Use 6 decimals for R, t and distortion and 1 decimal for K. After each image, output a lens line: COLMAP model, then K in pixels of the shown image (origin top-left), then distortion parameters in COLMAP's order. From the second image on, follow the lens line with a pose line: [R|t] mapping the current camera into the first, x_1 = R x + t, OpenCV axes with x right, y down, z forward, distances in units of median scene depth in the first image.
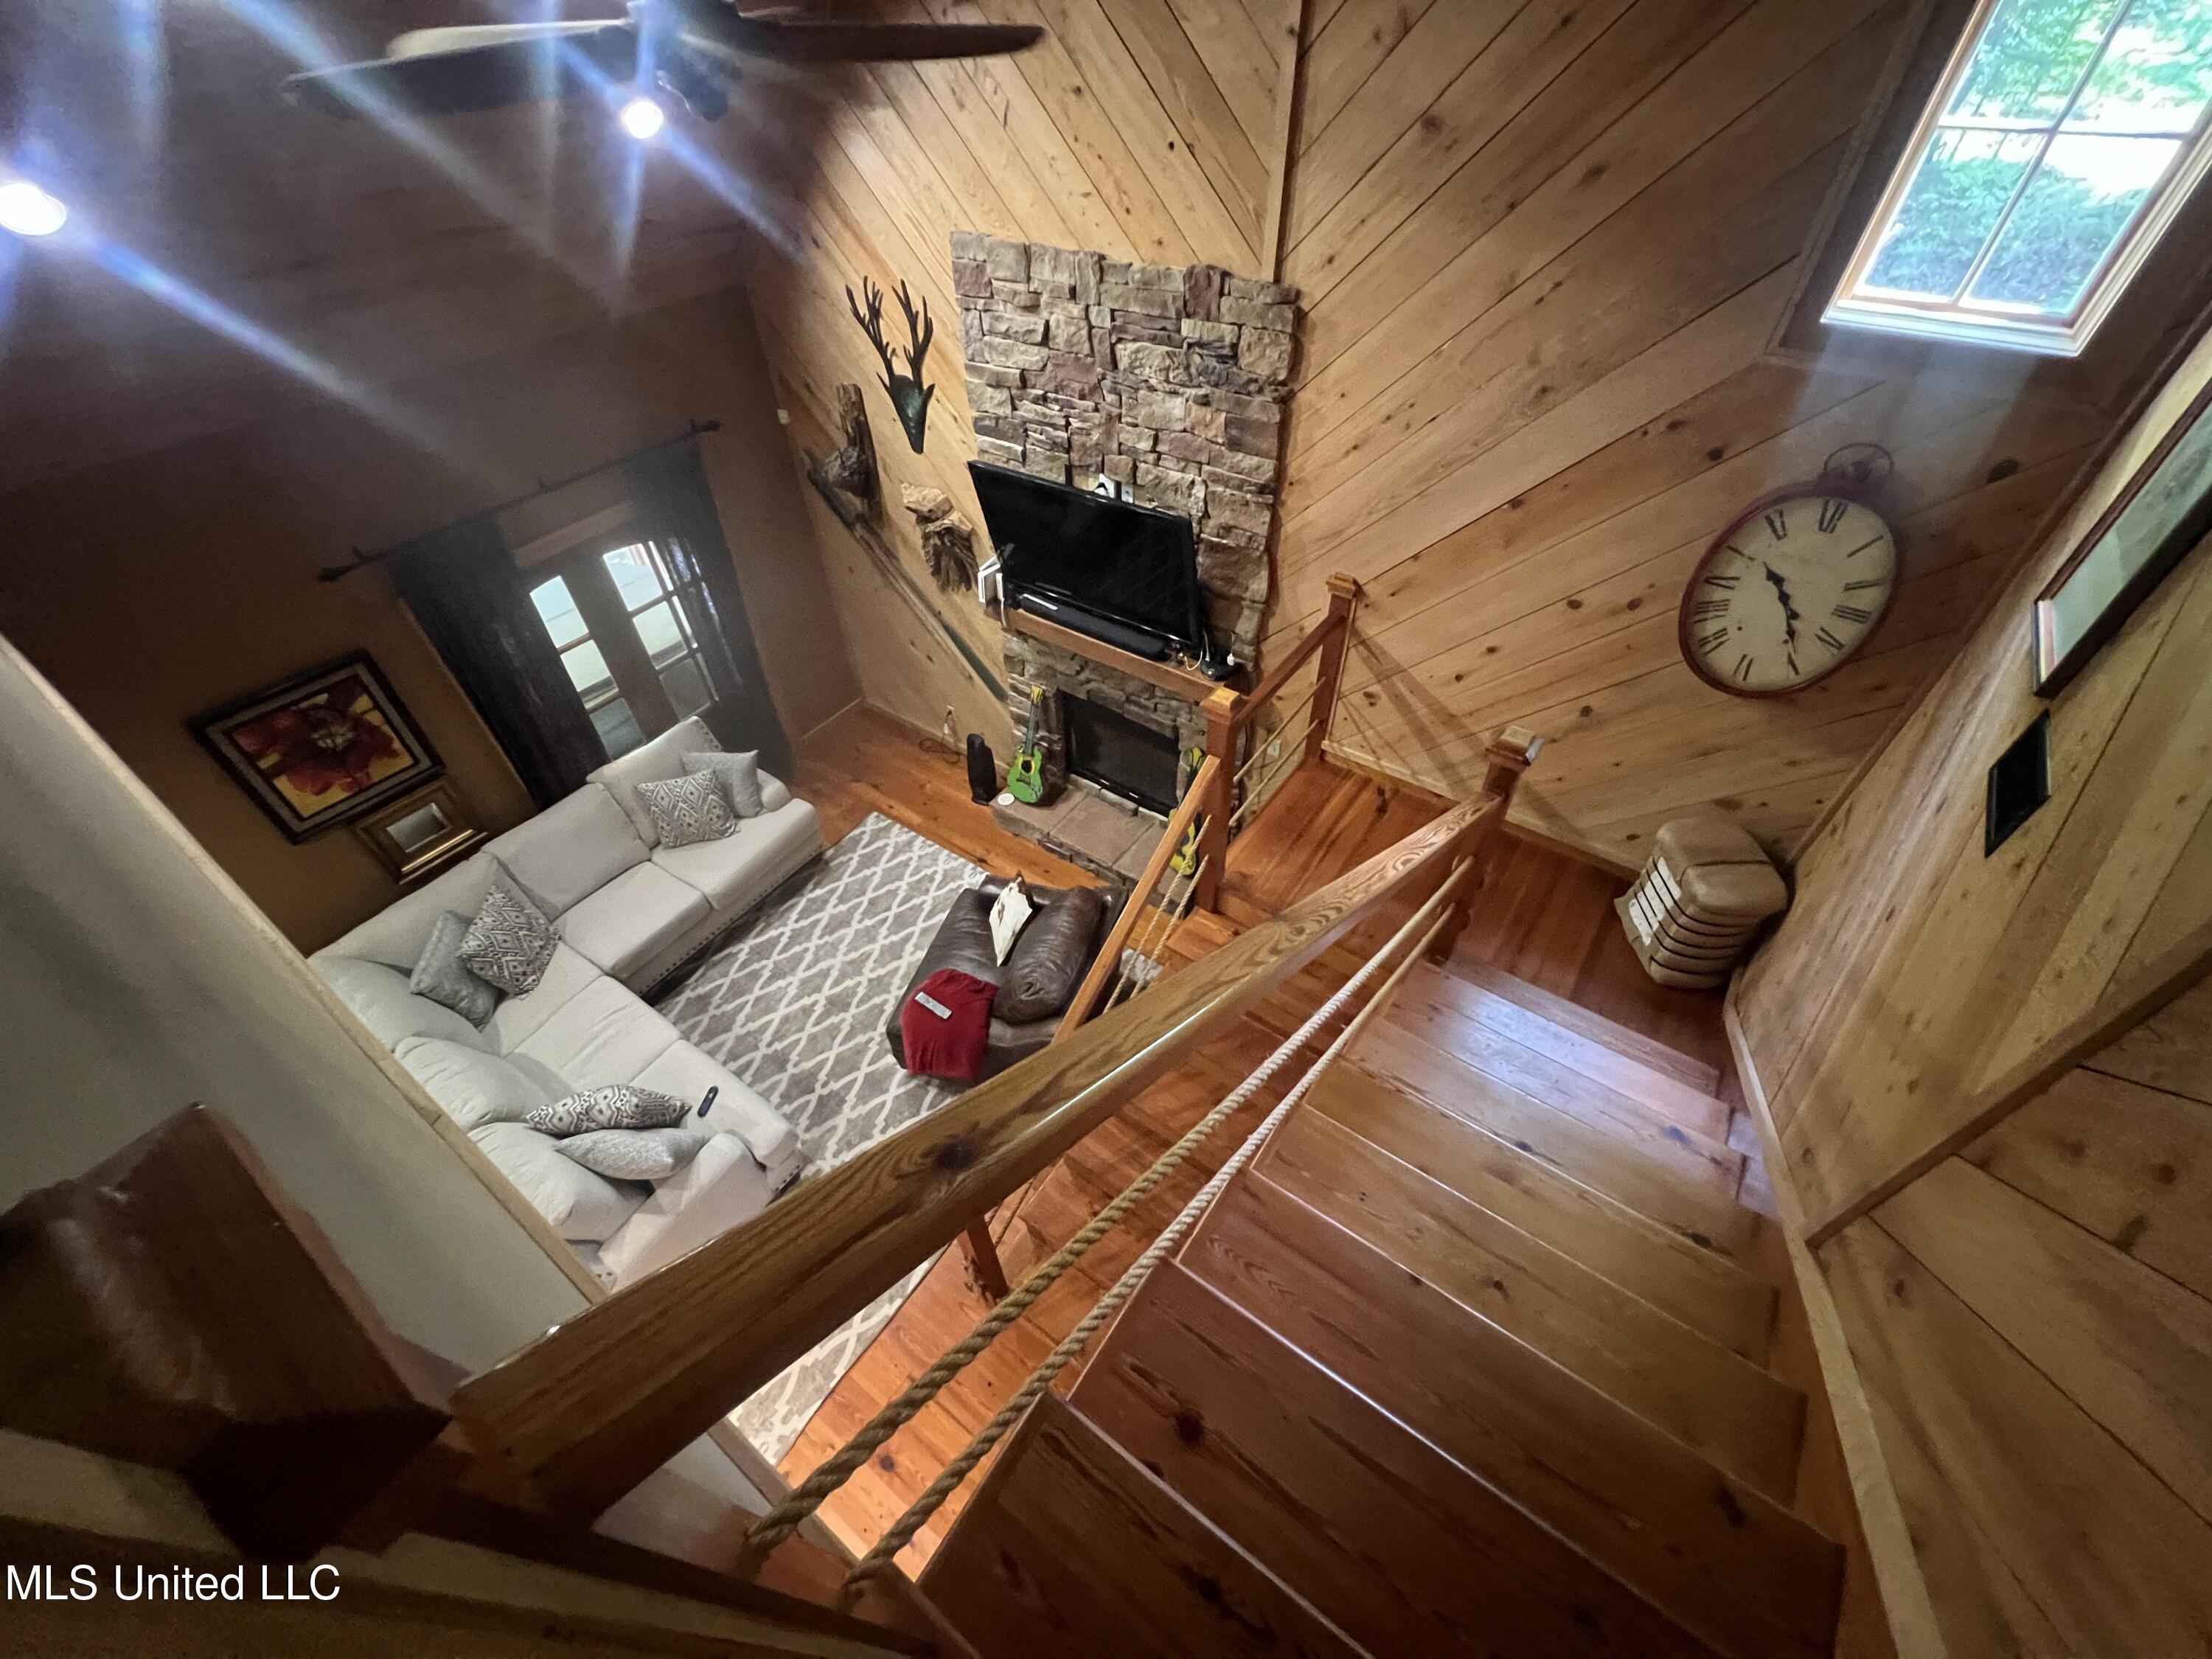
lens RADIAL K [[880.2, 0, 1101.8], [0, 880.2, 828.0], [0, 0, 1]] dist [-0.001912, 0.000473]
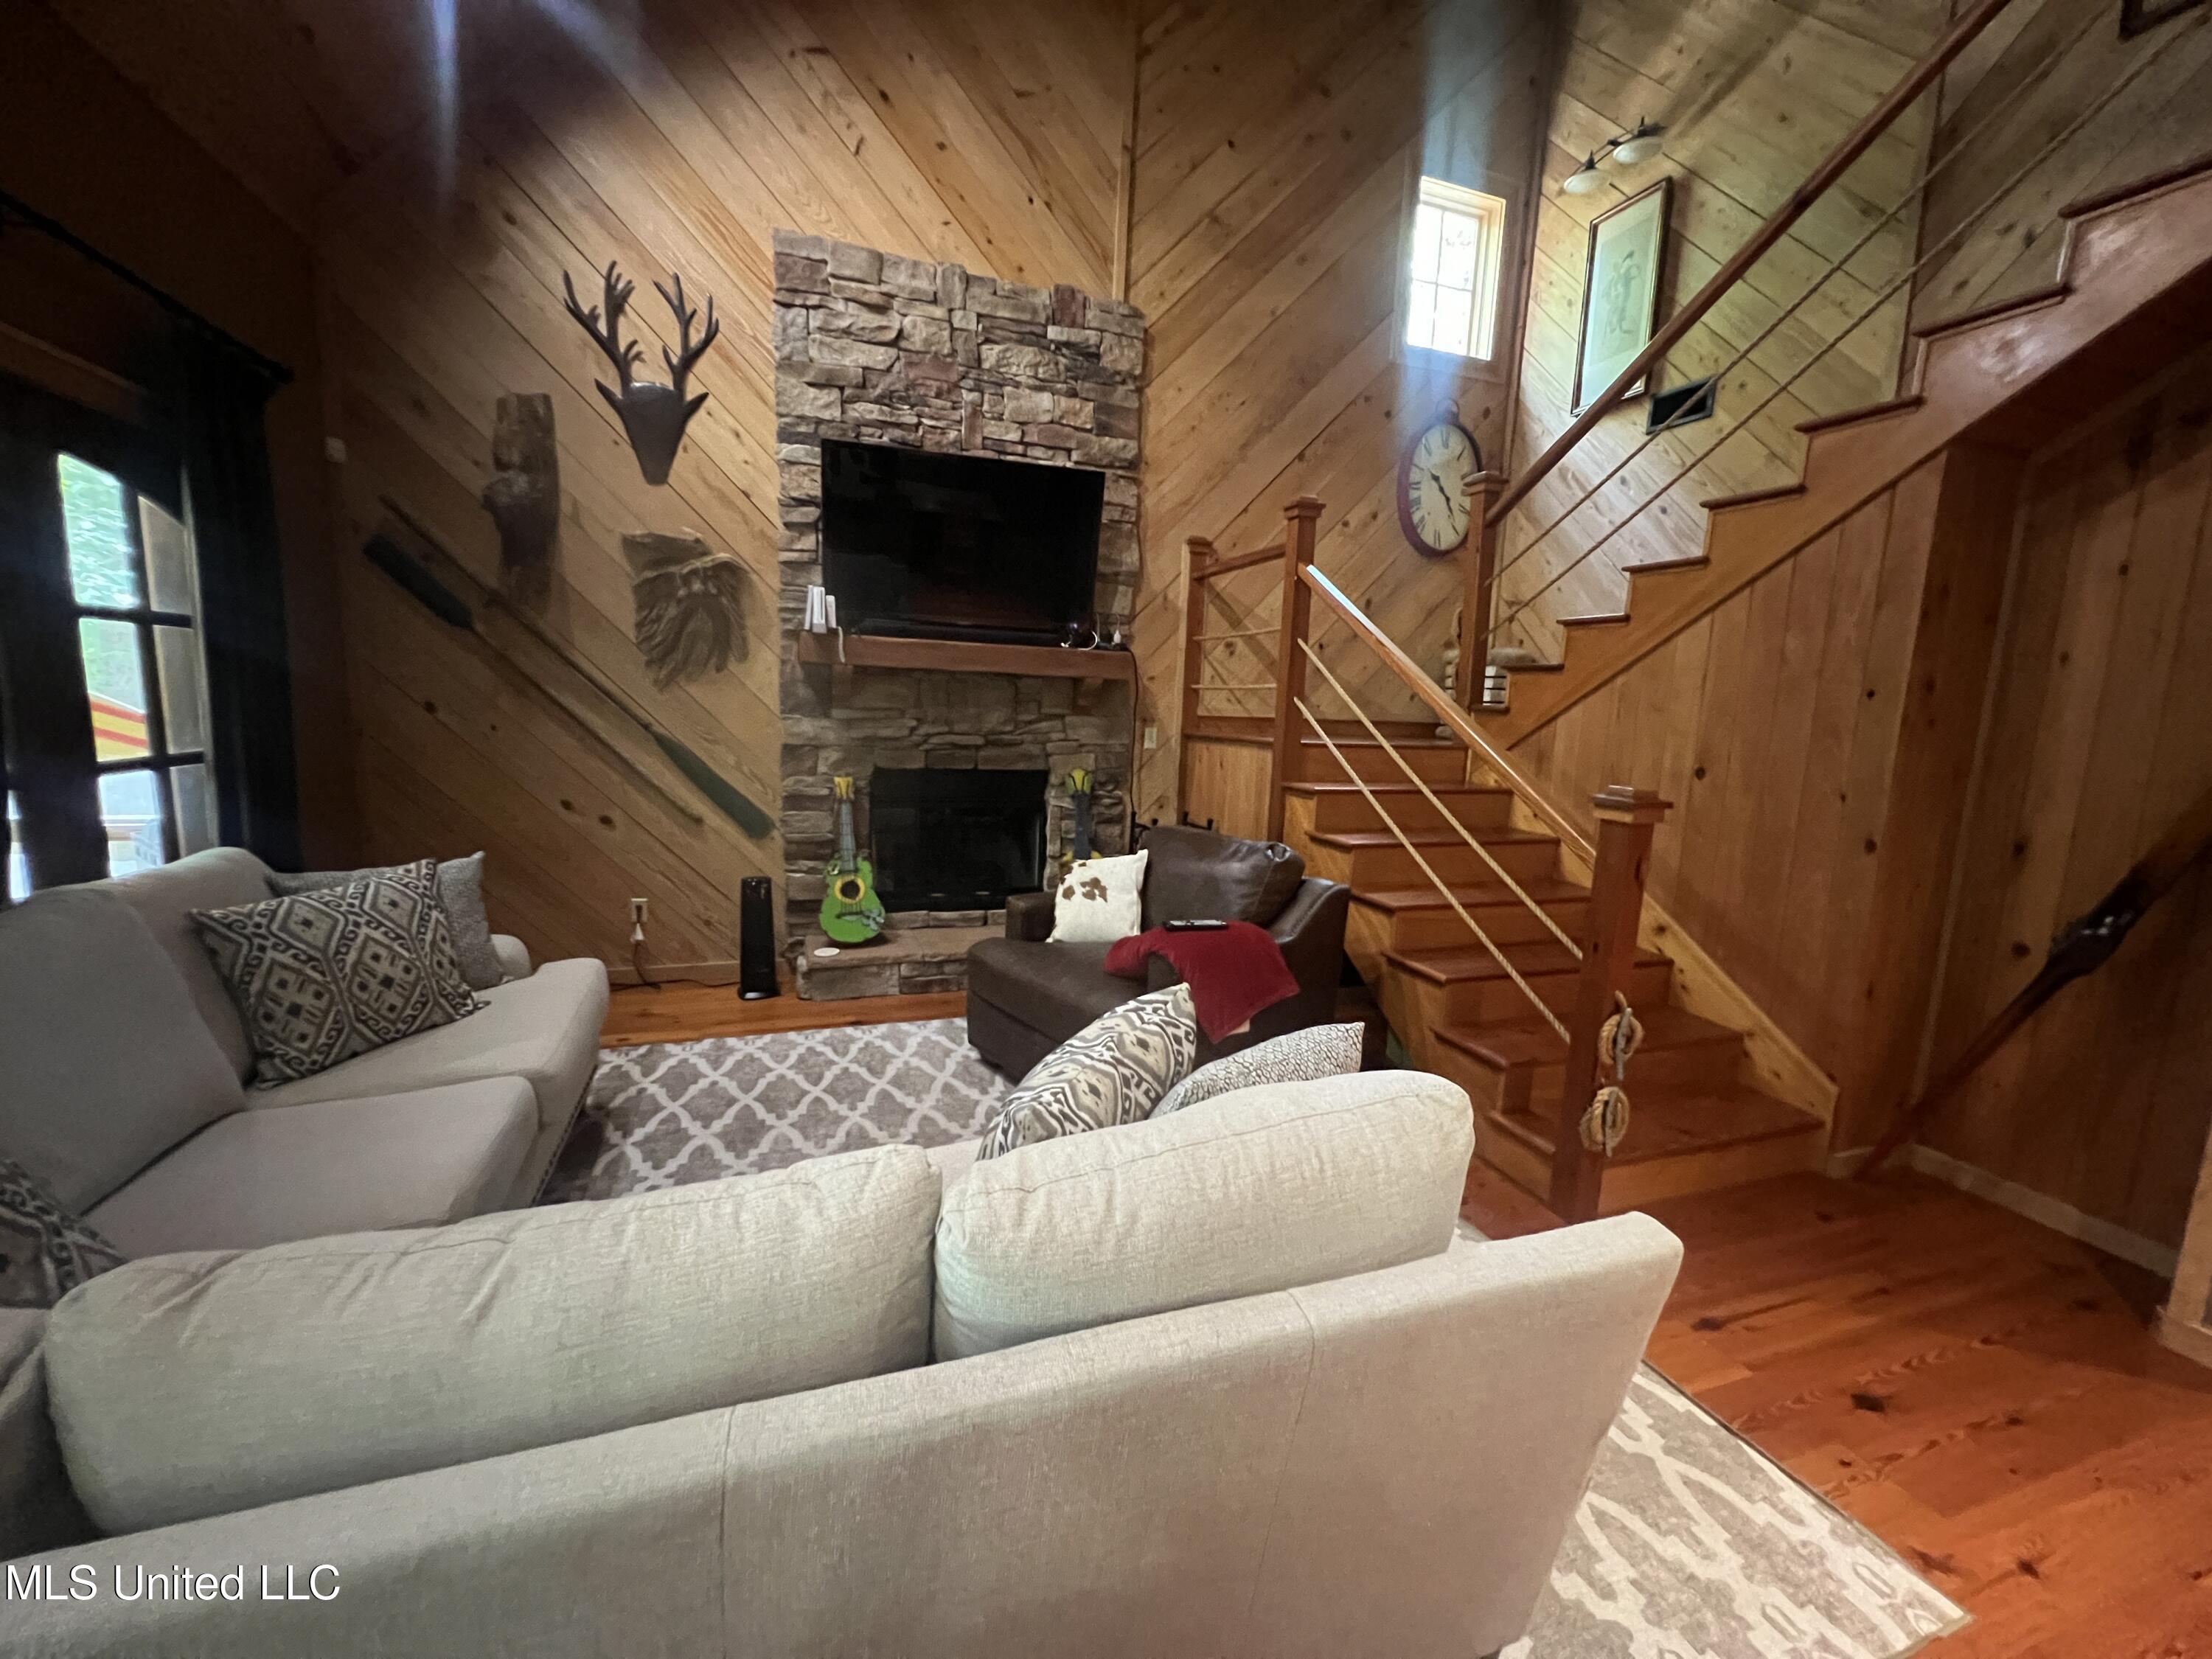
lens RADIAL K [[880.2, 0, 1101.9], [0, 880.2, 830.6], [0, 0, 1]] dist [-0.001912, 0.000473]
pose [[0.572248, -0.070290, 0.817063, -0.829607], [0.541745, 0.780377, -0.312289, 0.342064], [-0.615667, 0.621346, 0.484648, 0.749051]]
